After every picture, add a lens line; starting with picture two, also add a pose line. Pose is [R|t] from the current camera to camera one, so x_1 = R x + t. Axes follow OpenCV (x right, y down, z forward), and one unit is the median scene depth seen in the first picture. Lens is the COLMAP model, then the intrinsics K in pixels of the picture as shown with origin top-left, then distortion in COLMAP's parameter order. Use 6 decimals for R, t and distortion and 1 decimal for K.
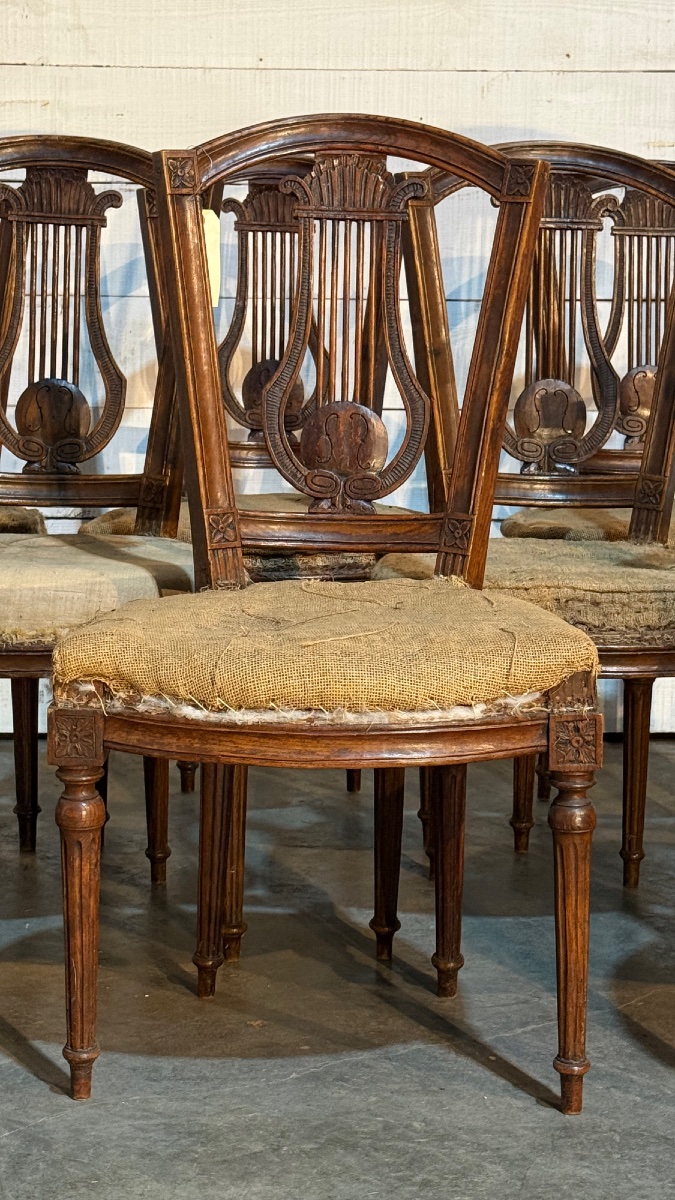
lens RADIAL K [[1987.4, 0, 337.5], [0, 1987.4, 600.0], [0, 0, 1]] dist [0.013922, 0.026384]
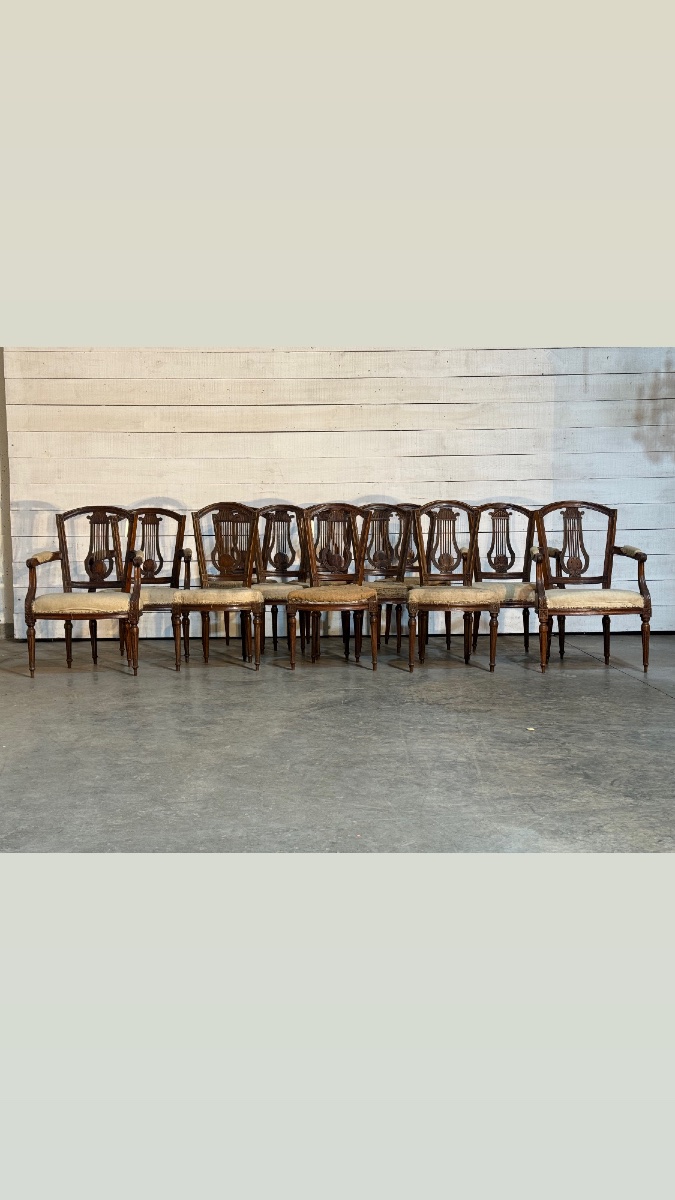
lens RADIAL K [[1723.8, 0, 353.7], [0, 1723.8, 596.8], [0, 0, 1]] dist [0.245197, 0.001058]
pose [[0.999262, -0.020522, -0.032460, 0.194472], [0.016908, 0.994015, -0.107925, 0.513068], [0.034480, 0.107297, 0.993629, -3.588580]]
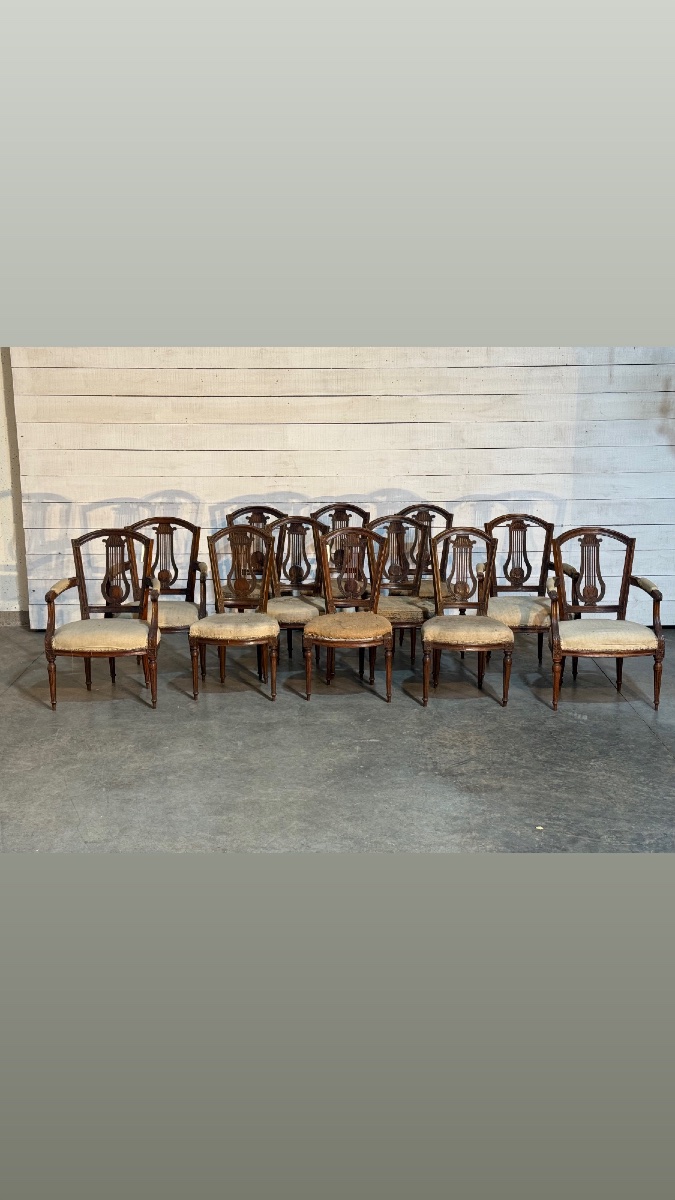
lens RADIAL K [[1900.7, 0, 337.5], [0, 1900.7, 600.0], [0, 0, 1]] dist [0.275449, 0.000487]
pose [[0.998965, -0.003704, -0.045342, 0.192525], [0.009245, 0.992413, 0.122603, -0.659393], [0.044544, -0.122895, 0.991419, -4.062759]]
